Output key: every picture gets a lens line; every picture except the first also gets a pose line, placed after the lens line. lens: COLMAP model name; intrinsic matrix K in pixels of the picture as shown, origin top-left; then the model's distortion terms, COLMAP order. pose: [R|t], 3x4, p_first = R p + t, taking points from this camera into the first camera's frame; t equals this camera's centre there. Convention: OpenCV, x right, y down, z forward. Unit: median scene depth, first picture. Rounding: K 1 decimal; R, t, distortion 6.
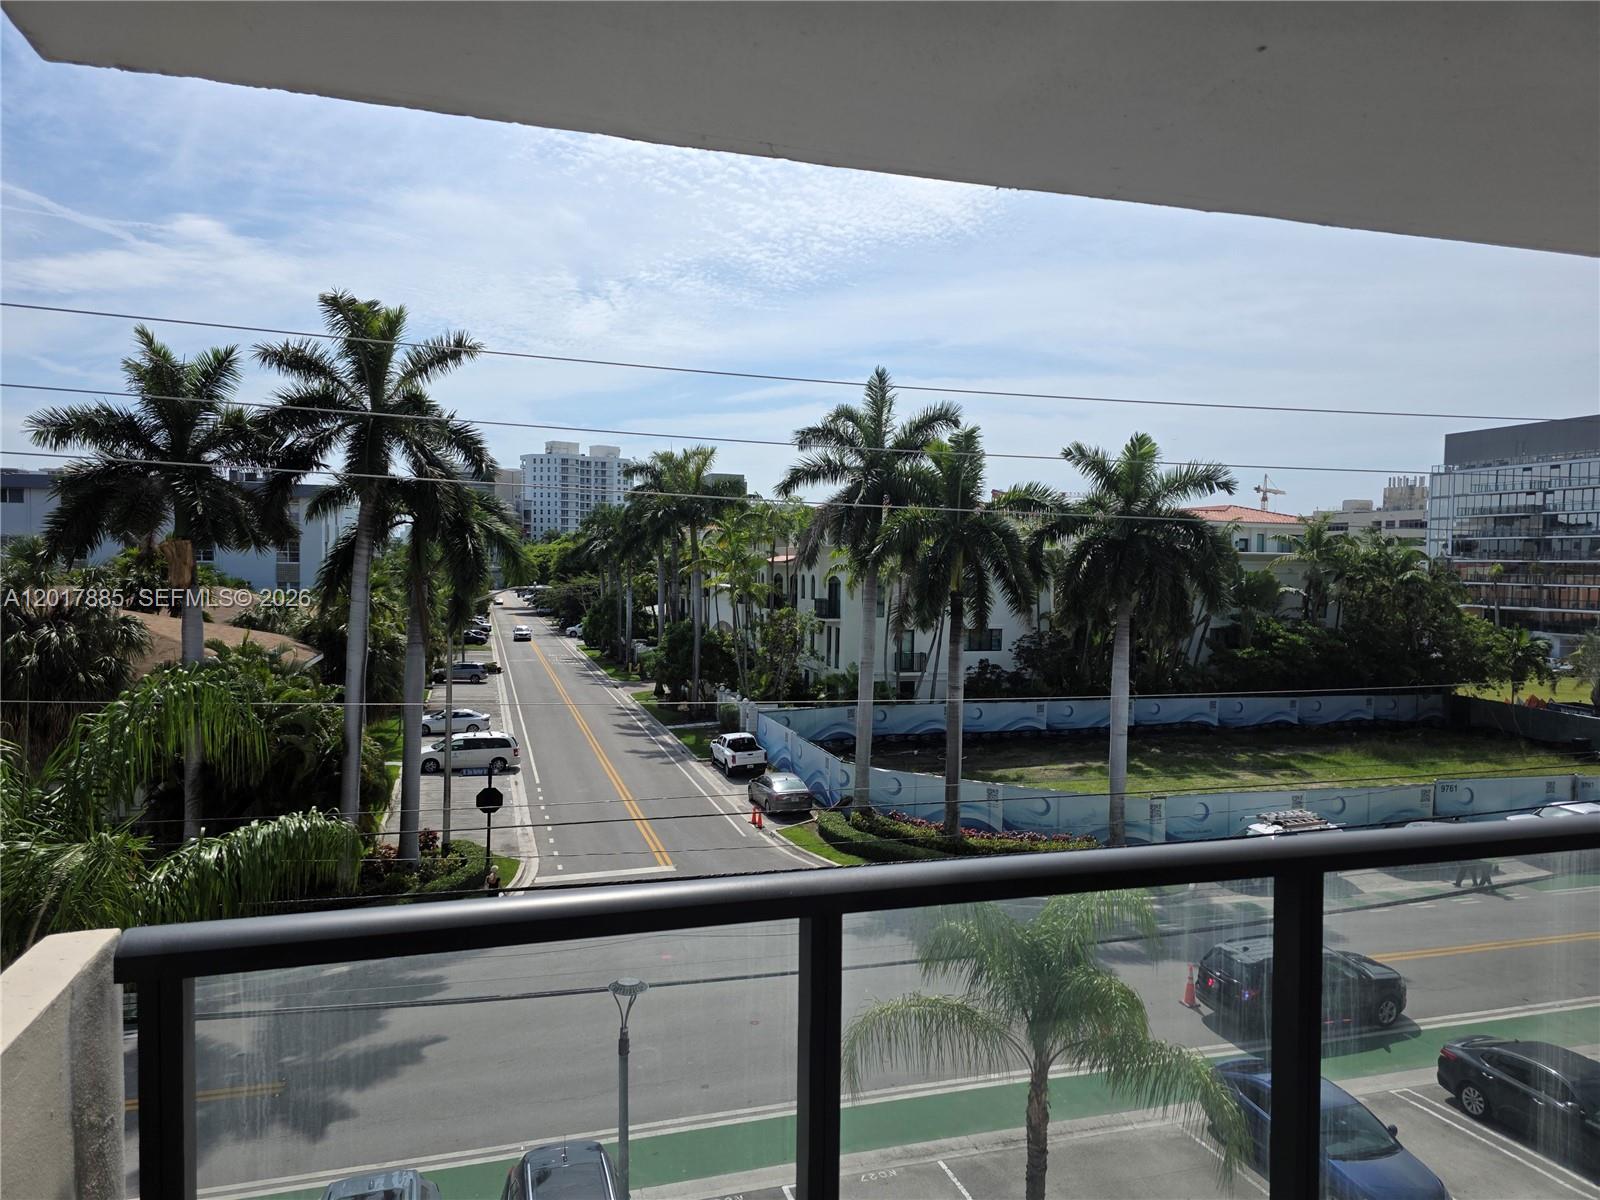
lens RADIAL K [[1074.5, 0, 812.5], [0, 1074.5, 598.8], [0, 0, 1]] dist [0.072432, -0.070360]
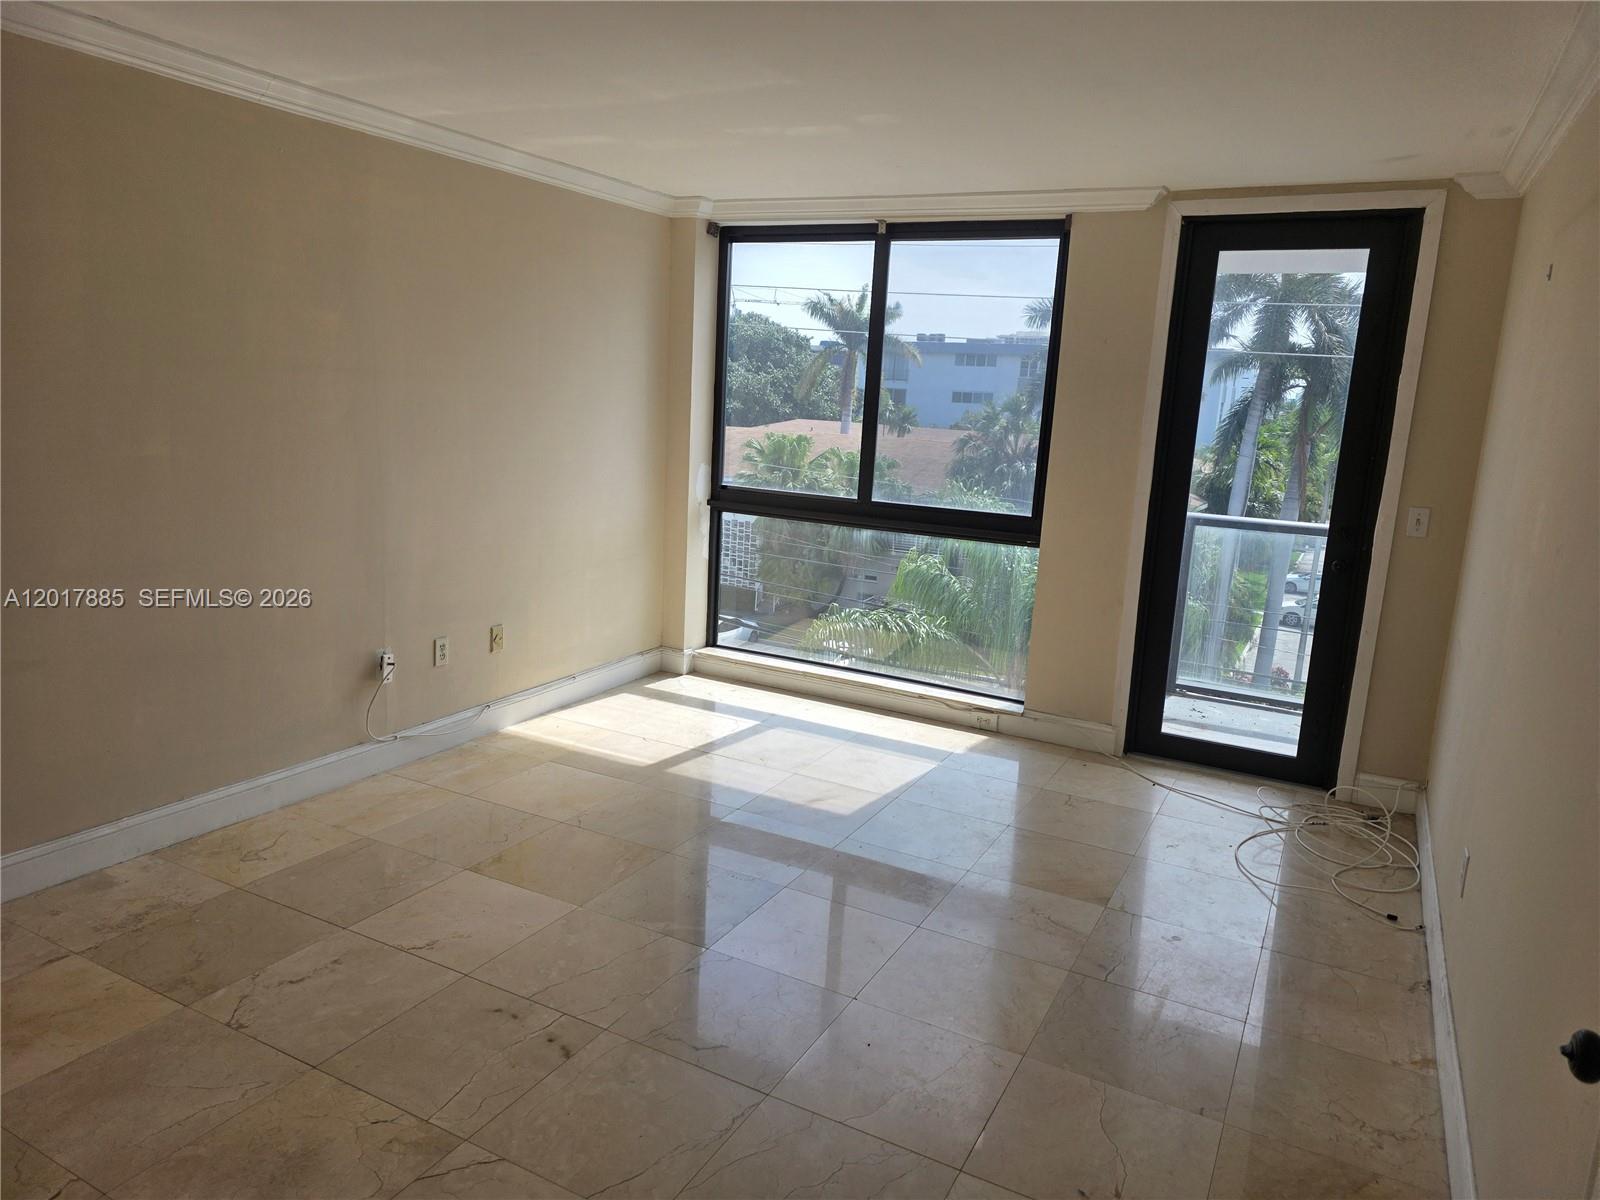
lens RADIAL K [[1074.5, 0, 801.0], [0, 1074.5, 607.8], [0, 0, 1]] dist [0.072432, -0.070360]
pose [[0.710921, 0.155185, -0.685936, 0.064159], [-0.064731, 0.985649, 0.155902, 0.012486], [0.700286, -0.066433, 0.710764, -0.167901]]
